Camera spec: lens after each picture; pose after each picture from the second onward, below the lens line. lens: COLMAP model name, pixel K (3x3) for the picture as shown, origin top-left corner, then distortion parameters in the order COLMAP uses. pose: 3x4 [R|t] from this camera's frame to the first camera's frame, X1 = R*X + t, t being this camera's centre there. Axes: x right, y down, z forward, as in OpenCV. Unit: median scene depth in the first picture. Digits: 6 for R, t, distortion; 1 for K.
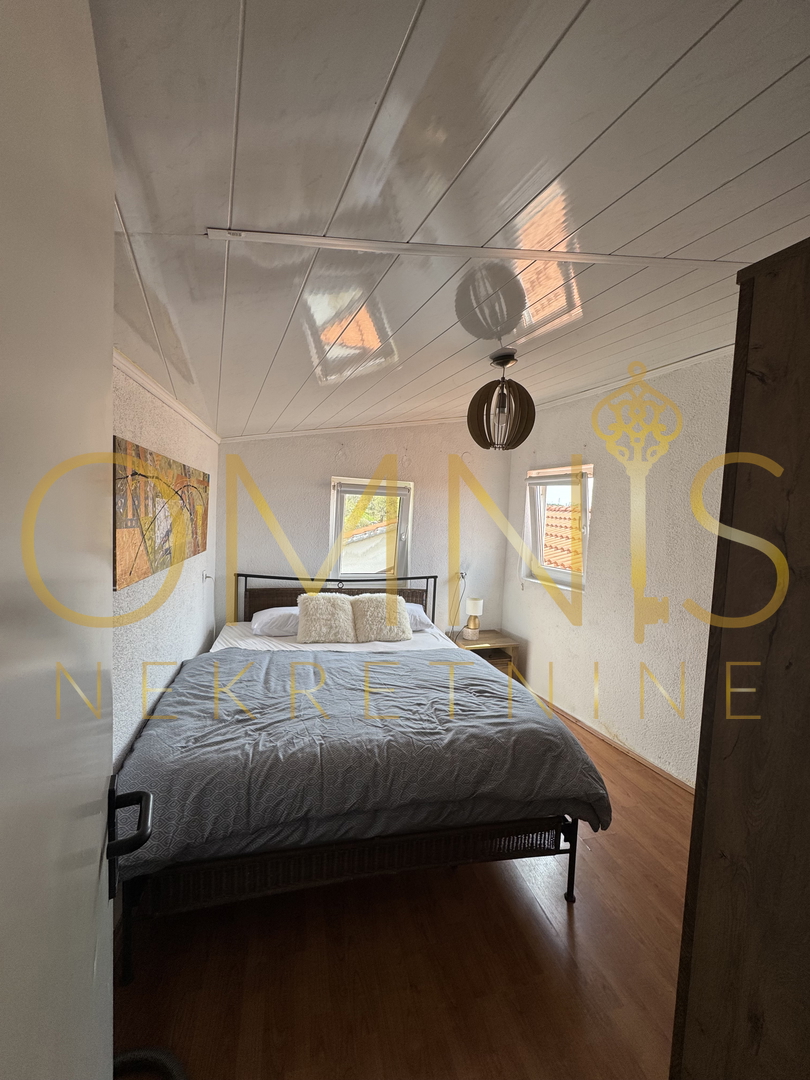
lens RADIAL K [[429.8, 0, 404.8], [0, 429.8, 538.5], [0, 0, 1]] dist [-0.004512, 0.000014]
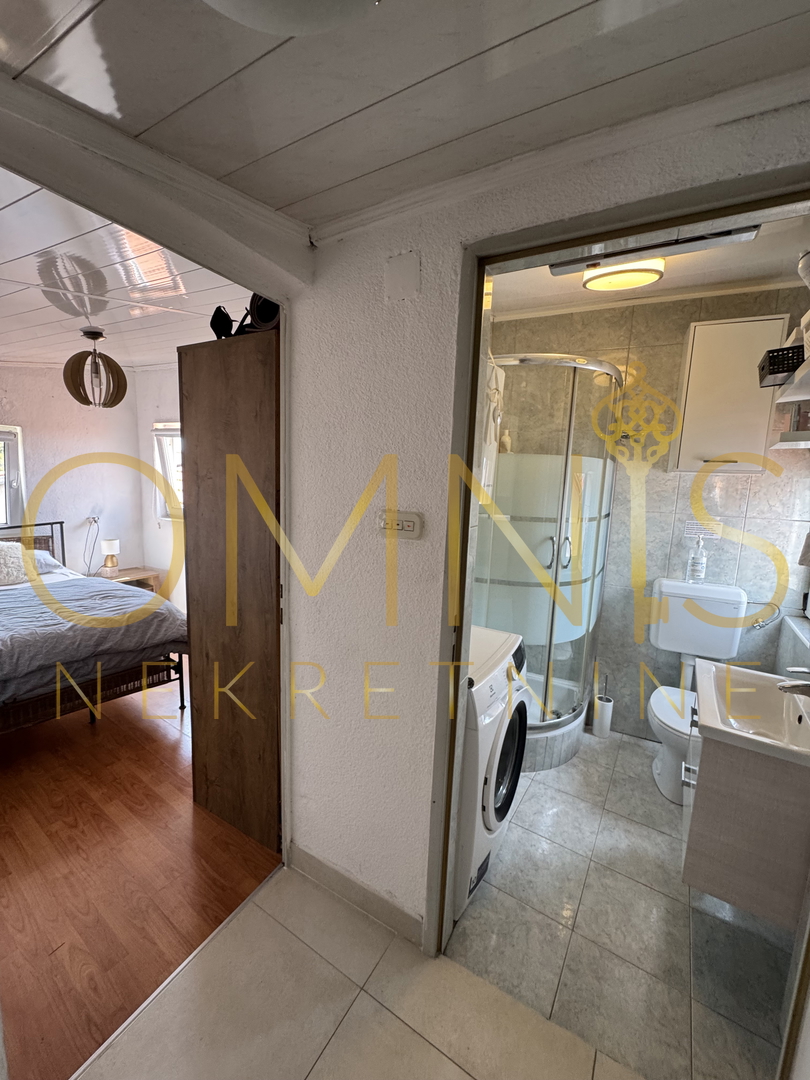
lens RADIAL K [[429.8, 0, 404.9], [0, 429.8, 537.9], [0, 0, 1]] dist [-0.004512, 0.000014]
pose [[0.754221, -0.101897, 0.648666, 0.041721], [0.031812, 0.992396, 0.118903, 0.058359], [-0.655850, -0.069044, 0.751727, -0.600752]]
